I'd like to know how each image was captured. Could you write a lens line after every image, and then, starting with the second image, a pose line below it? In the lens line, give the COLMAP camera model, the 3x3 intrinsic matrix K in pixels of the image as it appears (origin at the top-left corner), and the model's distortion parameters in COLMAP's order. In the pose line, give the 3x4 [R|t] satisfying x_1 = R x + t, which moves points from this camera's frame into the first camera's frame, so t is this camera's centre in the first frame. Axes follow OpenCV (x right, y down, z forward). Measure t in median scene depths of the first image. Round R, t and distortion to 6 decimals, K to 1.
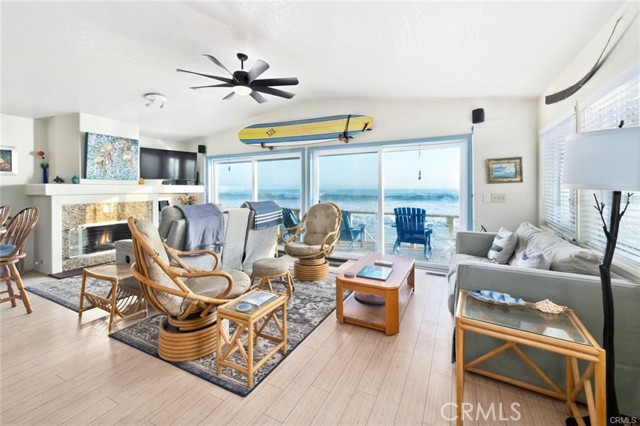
lens RADIAL K [[263.7, 0, 321.7], [0, 263.7, 193.1], [0, 0, 1]] dist [-0.000574, -0.000223]
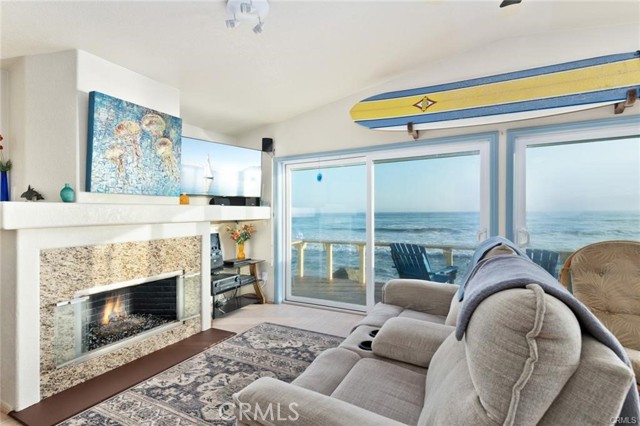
lens RADIAL K [[308.3, 0, 320.0], [0, 308.3, 213.0], [0, 0, 1]] dist [0.002051, 0.000355]
pose [[0.999771, -0.009908, -0.018983, -0.455915], [0.009617, 0.999836, -0.015350, -0.004315], [0.019132, 0.015164, 0.999702, 0.441071]]
